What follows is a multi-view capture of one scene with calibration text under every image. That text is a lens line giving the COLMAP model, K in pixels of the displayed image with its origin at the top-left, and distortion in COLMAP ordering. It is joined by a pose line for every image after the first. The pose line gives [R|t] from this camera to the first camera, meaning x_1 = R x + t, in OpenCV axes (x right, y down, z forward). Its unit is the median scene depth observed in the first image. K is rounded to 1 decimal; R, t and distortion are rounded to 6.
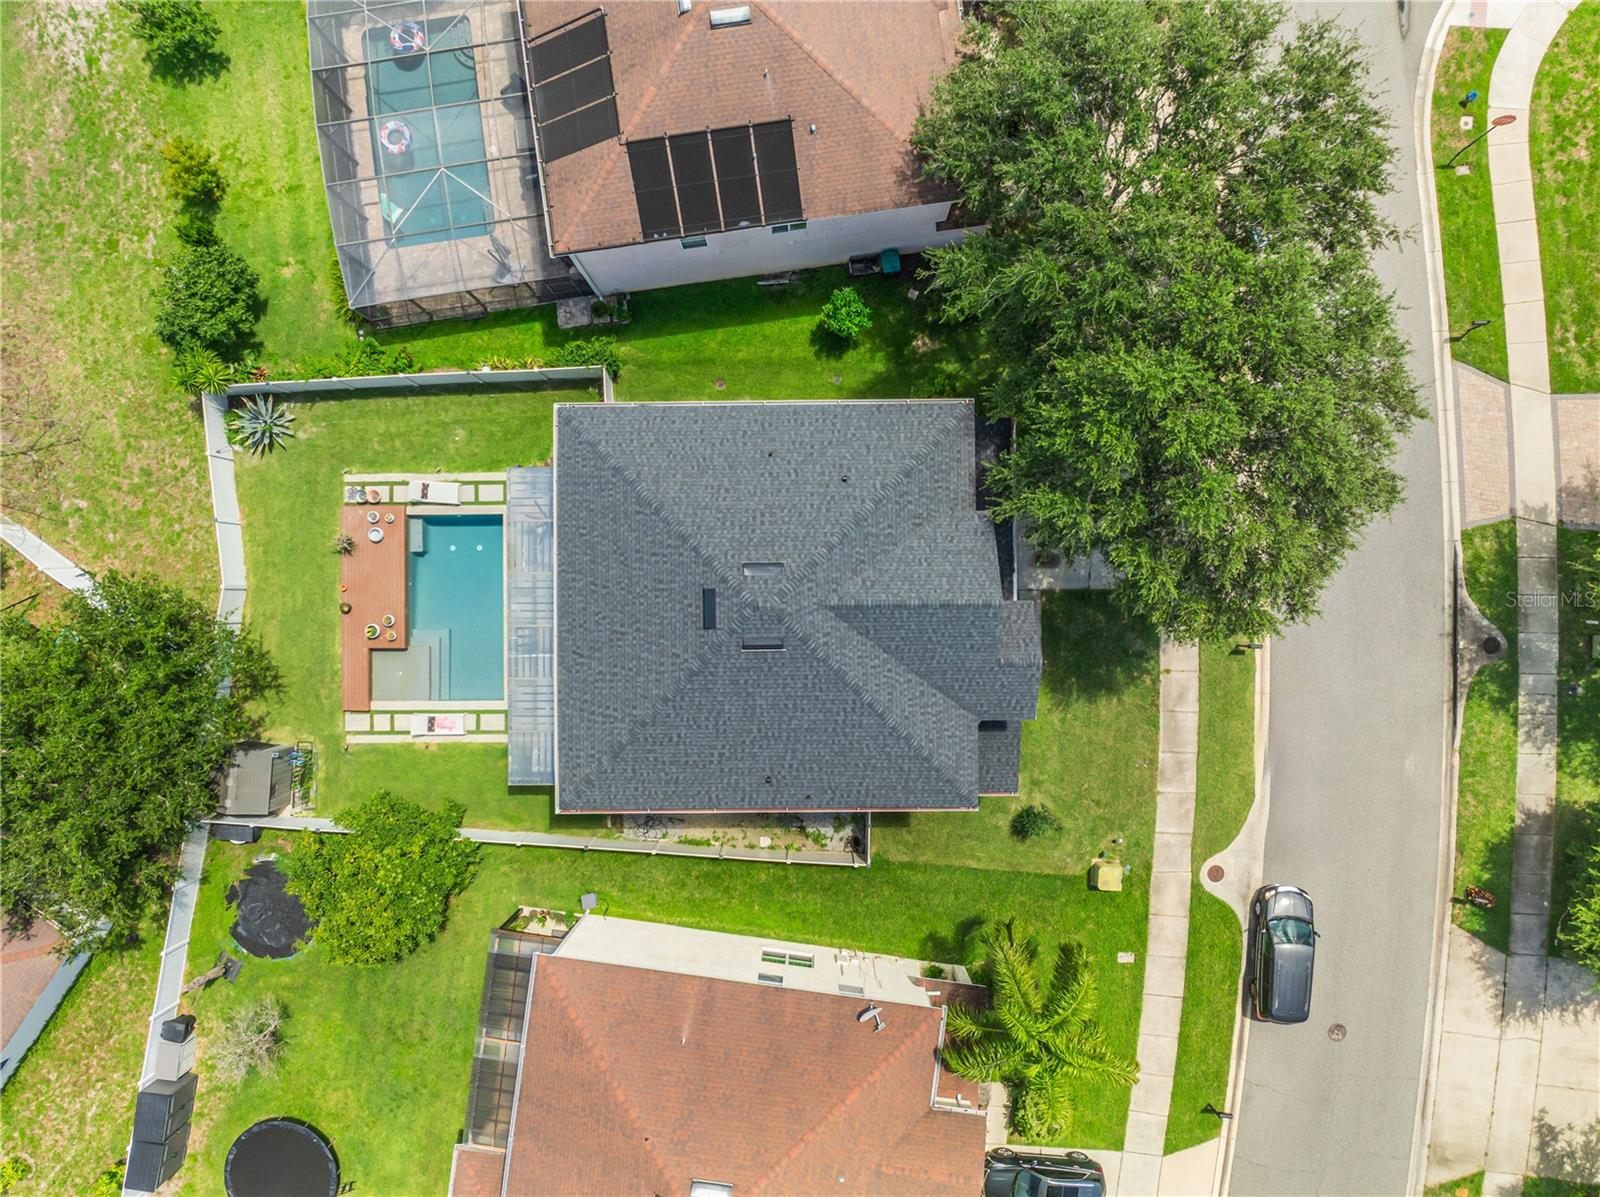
lens RADIAL K [[1133.5, 0, 800.0], [0, 1133.5, 598.5], [0, 0, 1]] dist [-0.054035, 0.031445]
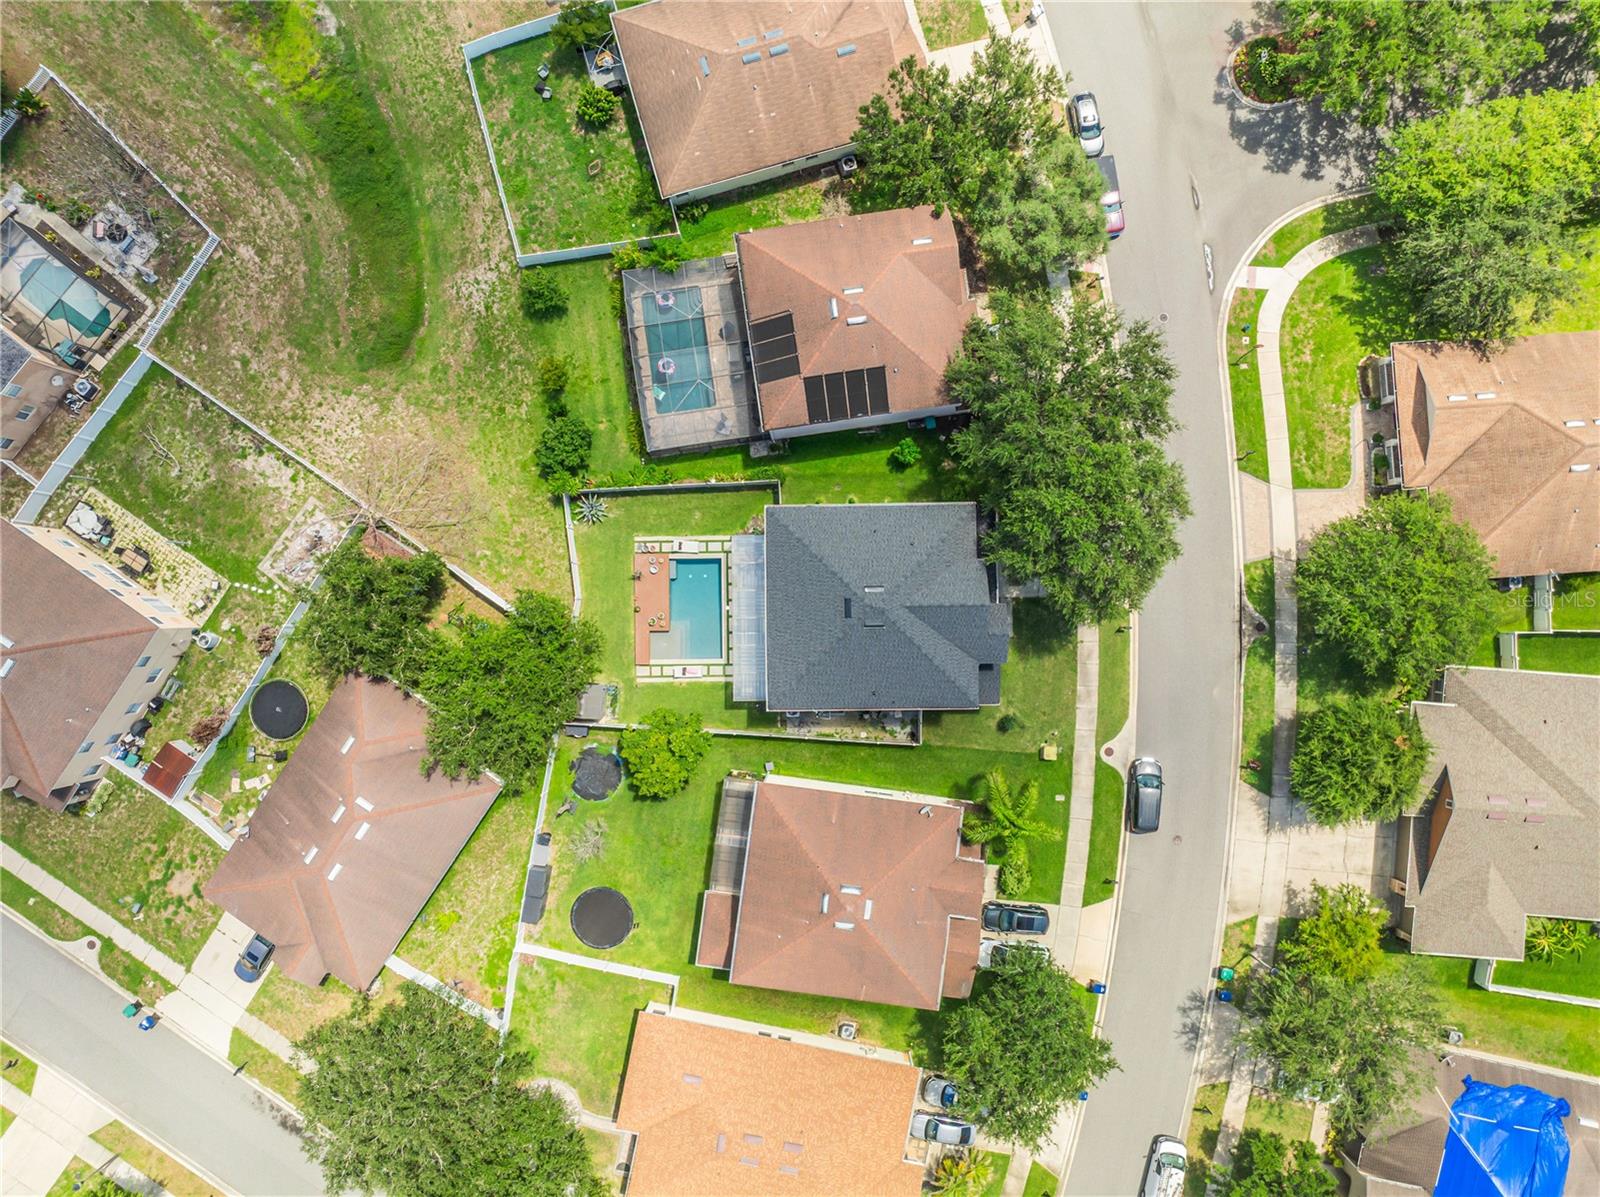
lens RADIAL K [[1121.8, 0, 800.0], [0, 1121.8, 598.5], [0, 0, 1]] dist [-0.031343, 0.005813]
pose [[0.999986, -0.004315, -0.002985, -0.129103], [0.004300, 0.999978, -0.005060, 0.001422], [0.003007, 0.005047, 0.999983, -0.838256]]
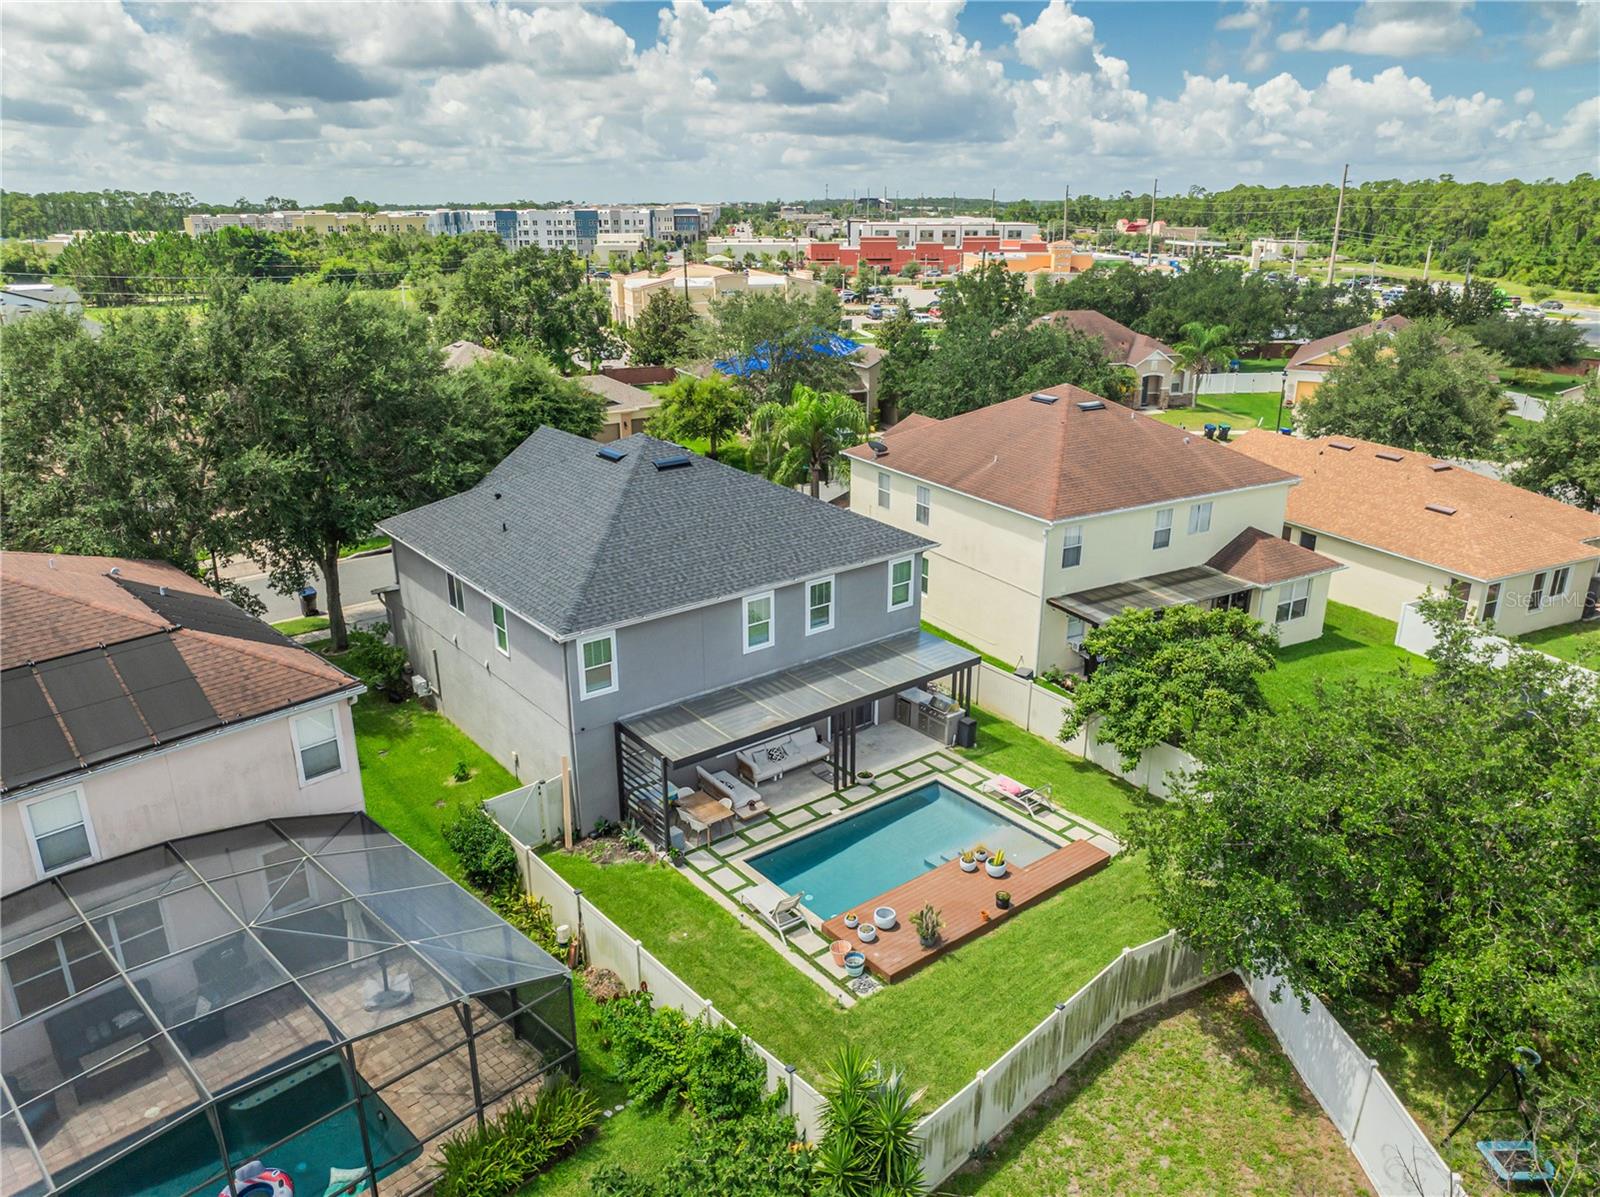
lens RADIAL K [[1121.8, 0, 800.0], [0, 1121.8, 598.5], [0, 0, 1]] dist [-0.031343, 0.005813]
pose [[-0.612577, -0.267604, 0.743732, -0.751346], [0.790387, -0.200156, 0.578987, -0.411530], [-0.006076, 0.942510, 0.334121, 0.620708]]
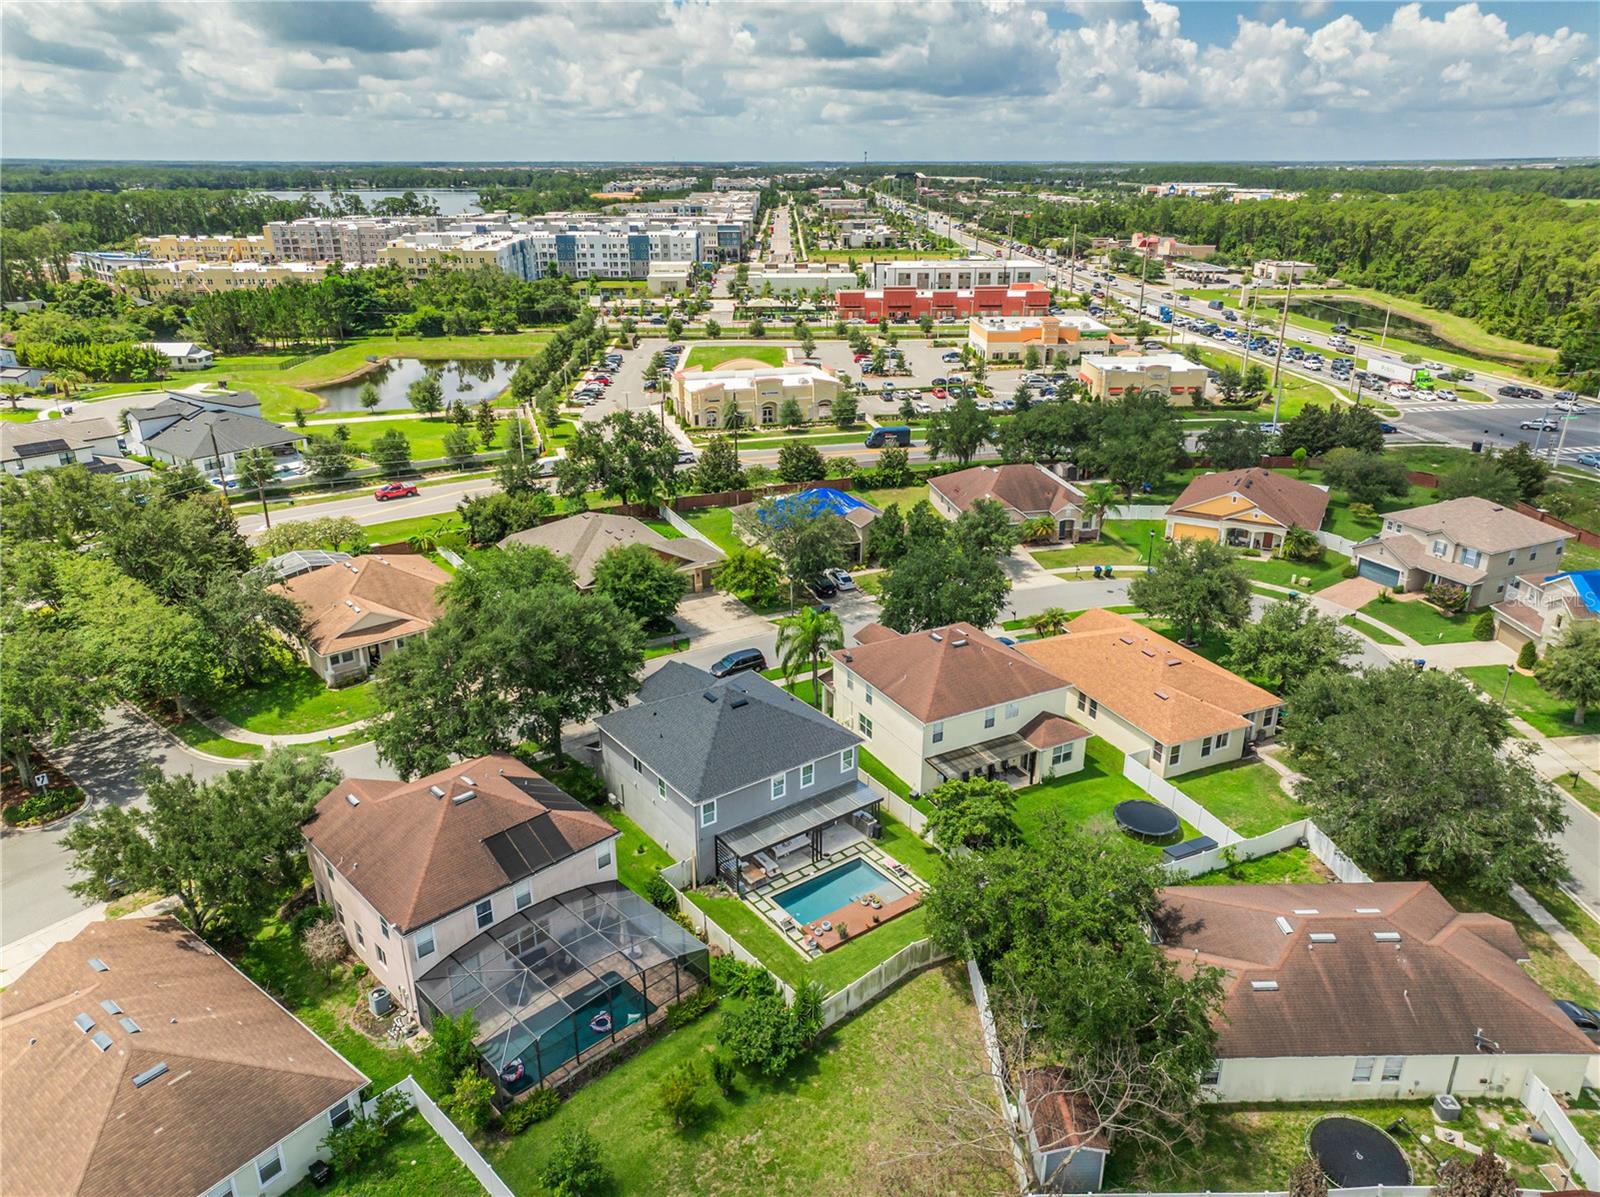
lens RADIAL K [[1091.5, 0, 800.0], [0, 1091.5, 598.5], [0, 0, 1]] dist [0.029312, -0.001830]
pose [[-0.585902, -0.301104, 0.752366, -1.334553], [0.810363, -0.211408, 0.546459, -0.802740], [-0.005485, 0.929862, 0.367869, 0.029894]]
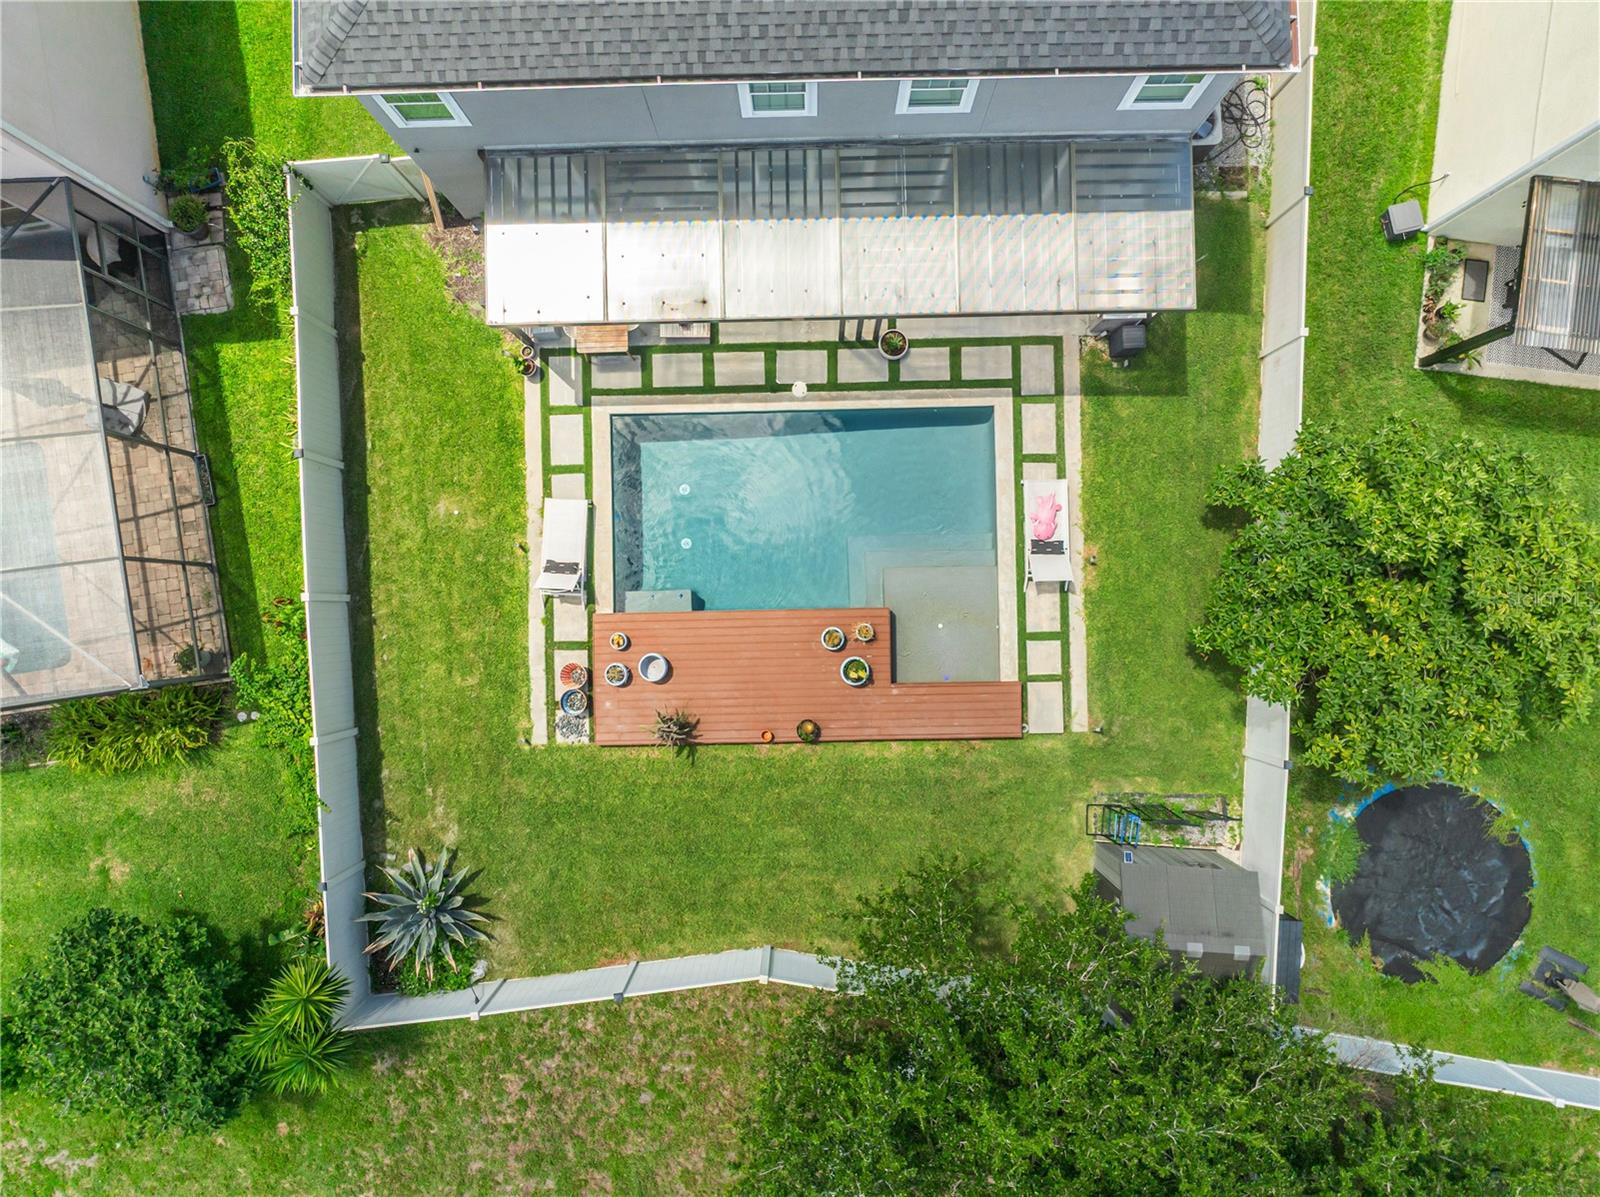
lens RADIAL K [[1121.8, 0, 800.0], [0, 1121.8, 598.5], [0, 0, 1]] dist [-0.031343, 0.005813]
pose [[-0.013941, -0.999865, 0.008669, -0.348282], [0.999898, -0.013968, -0.003063, 0.007415], [0.003184, 0.008625, 0.999958, 0.518603]]
